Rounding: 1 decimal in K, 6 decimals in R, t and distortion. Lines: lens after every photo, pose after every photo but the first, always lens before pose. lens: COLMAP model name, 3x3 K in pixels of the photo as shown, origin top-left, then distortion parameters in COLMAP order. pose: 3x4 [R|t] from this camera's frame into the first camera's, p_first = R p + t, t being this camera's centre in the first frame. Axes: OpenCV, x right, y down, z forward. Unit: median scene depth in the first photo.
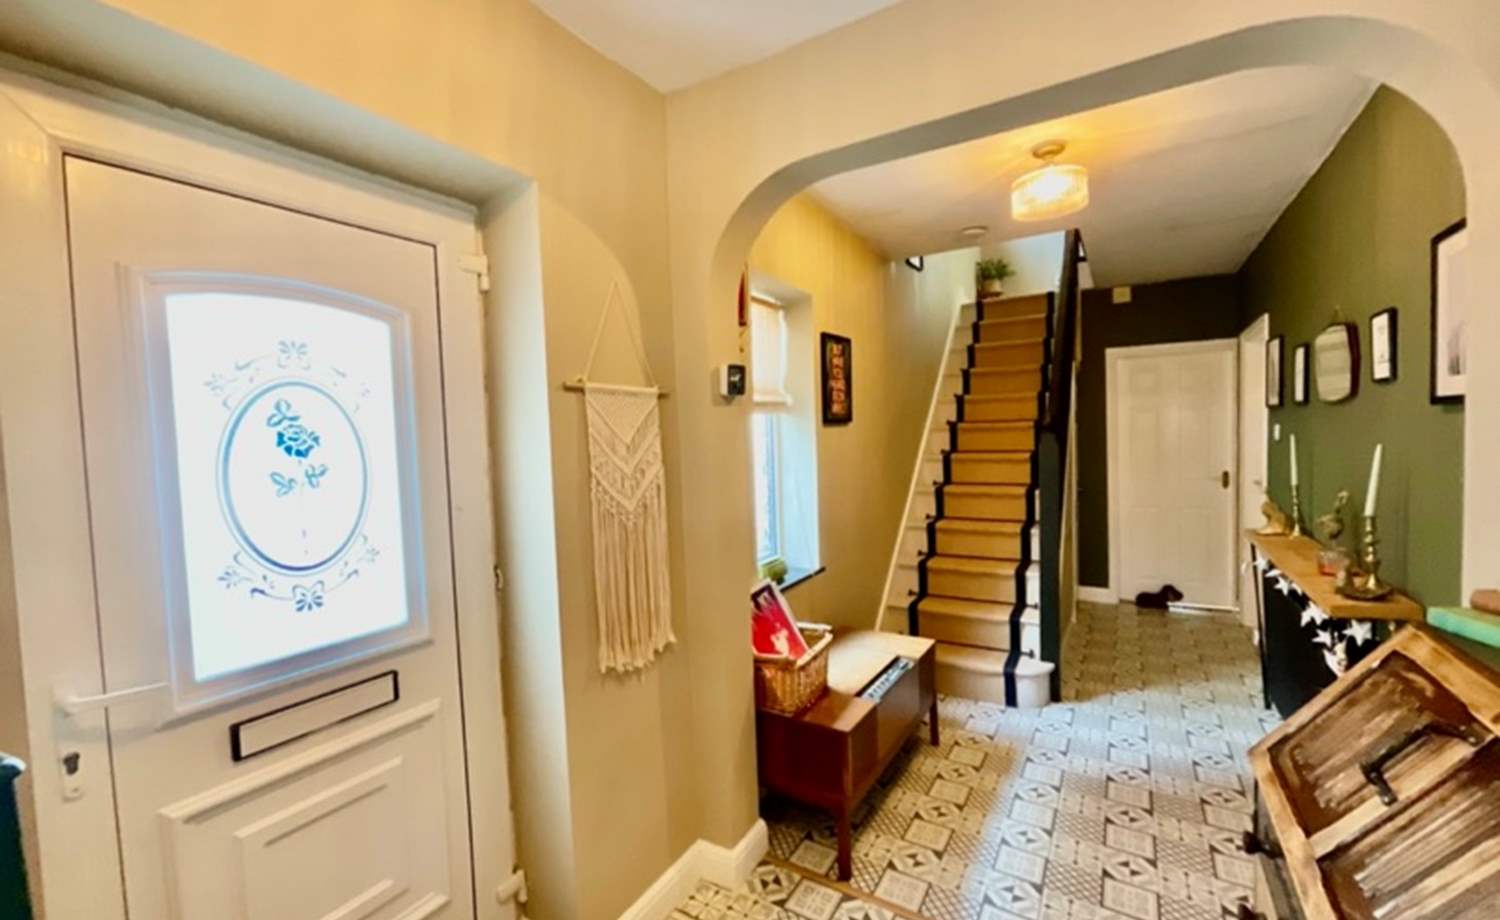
lens RADIAL K [[610.9, 0, 750.0], [0, 610.9, 460.0], [0, 0, 1]] dist [0.013184, 0.000206]
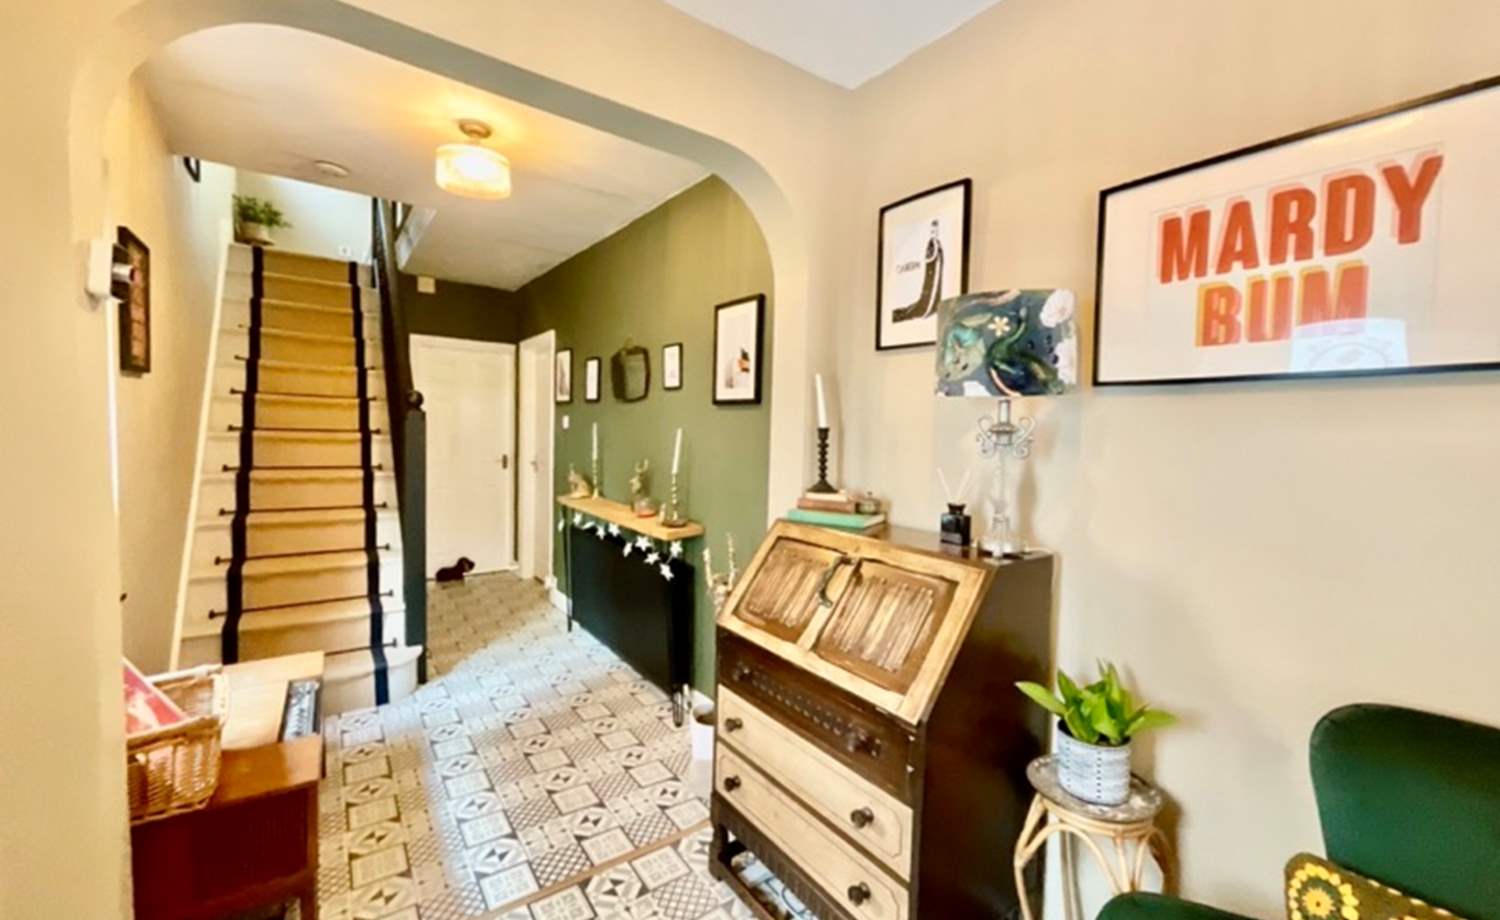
lens RADIAL K [[613.5, 0, 750.0], [0, 613.5, 460.0], [0, 0, 1]] dist [0.000749, 0.000591]
pose [[0.384191, -0.003843, 0.923246, -0.234367], [-0.004417, 0.999972, 0.006001, 0.030169], [-0.923243, -0.006384, 0.384164, 0.155419]]
